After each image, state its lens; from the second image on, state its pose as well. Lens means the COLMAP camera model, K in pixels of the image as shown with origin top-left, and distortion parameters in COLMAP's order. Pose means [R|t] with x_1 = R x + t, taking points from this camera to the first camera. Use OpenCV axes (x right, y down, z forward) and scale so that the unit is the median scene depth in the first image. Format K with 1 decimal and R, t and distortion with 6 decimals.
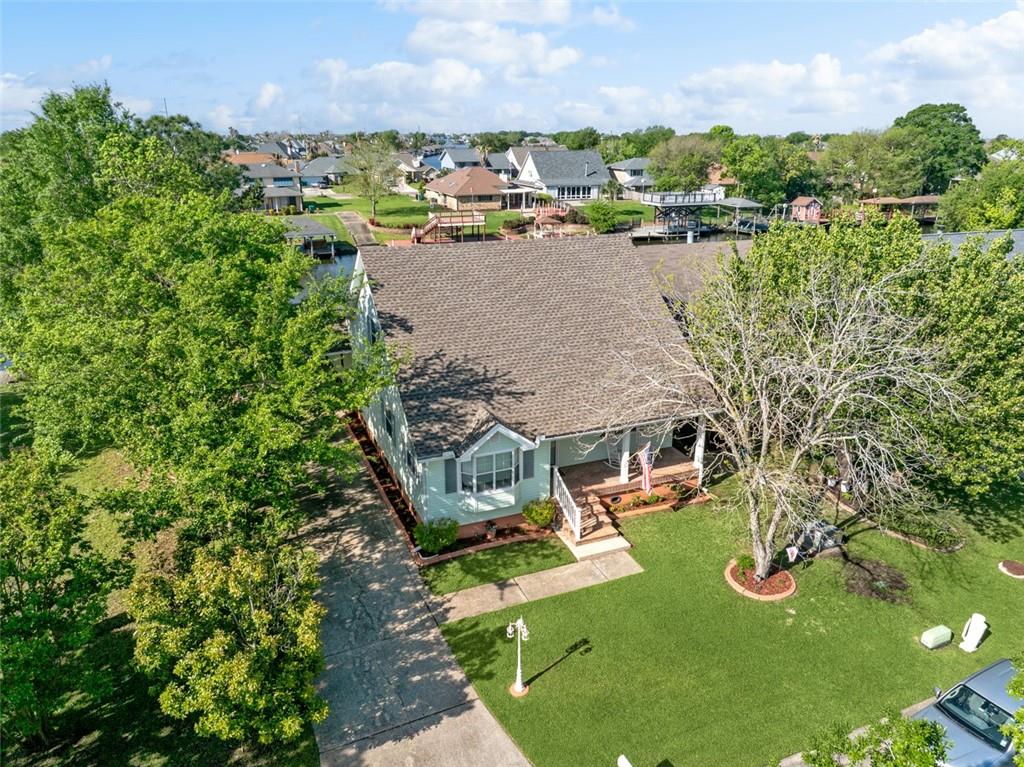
lens RADIAL K [[734.6, 0, 506.8], [0, 734.6, 346.8], [0, 0, 1]] dist [-0.042379, 0.001662]
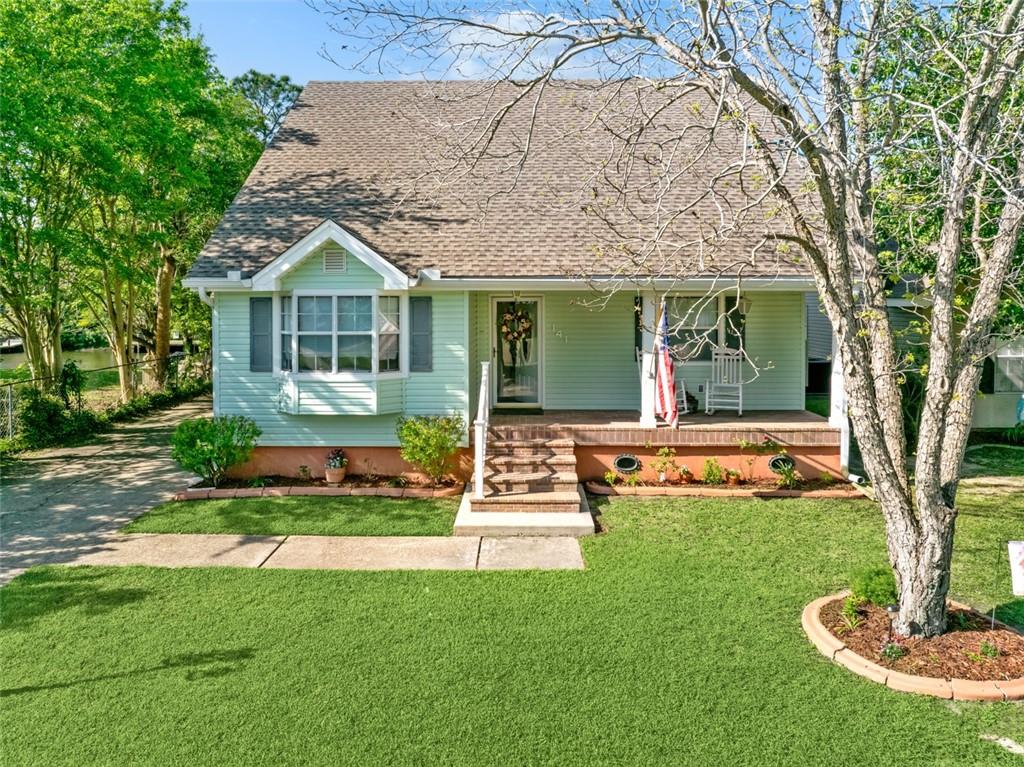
lens RADIAL K [[734.6, 0, 515.9], [0, 734.6, 336.7], [0, 0, 1]] dist [-0.042379, 0.001662]
pose [[0.917358, 0.016842, -0.397707, 0.294755], [-0.114658, 0.967940, -0.223484, 0.268463], [0.381193, 0.250615, 0.889879, 0.593730]]
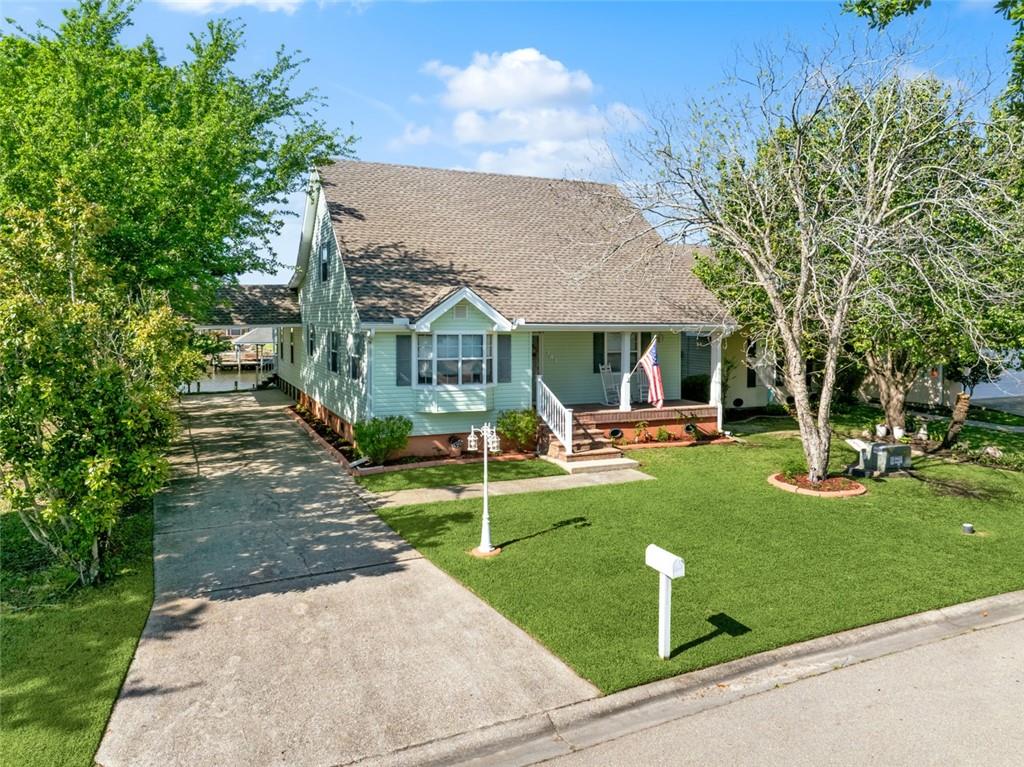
lens RADIAL K [[734.6, 0, 509.9], [0, 734.6, 339.9], [0, 0, 1]] dist [-0.042379, 0.001662]
pose [[0.999686, 0.002640, 0.024926, 0.016458], [0.004150, 0.963280, -0.268468, 0.356779], [-0.024719, 0.268487, 0.962966, 0.241813]]
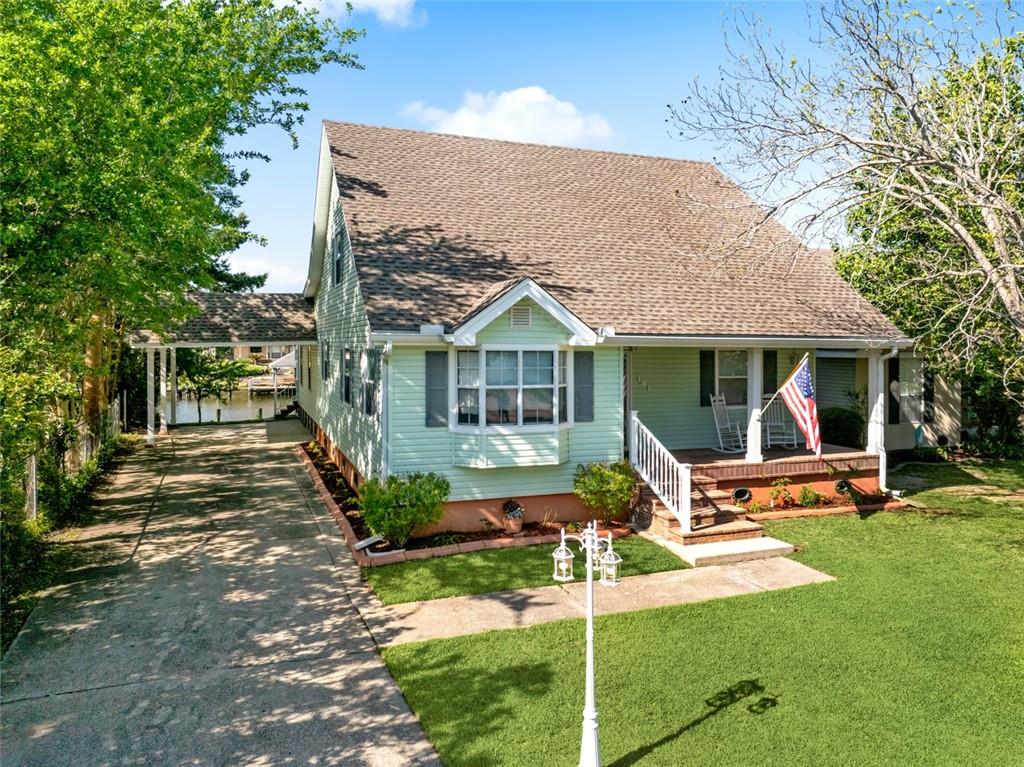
lens RADIAL K [[734.6, 0, 508.6], [0, 734.6, 341.4], [0, 0, 1]] dist [-0.042379, 0.001662]
pose [[0.999327, 0.003079, -0.036565, -0.005809], [-0.013872, 0.954223, -0.298774, 0.292305], [0.033971, 0.299080, 0.953623, 0.489200]]
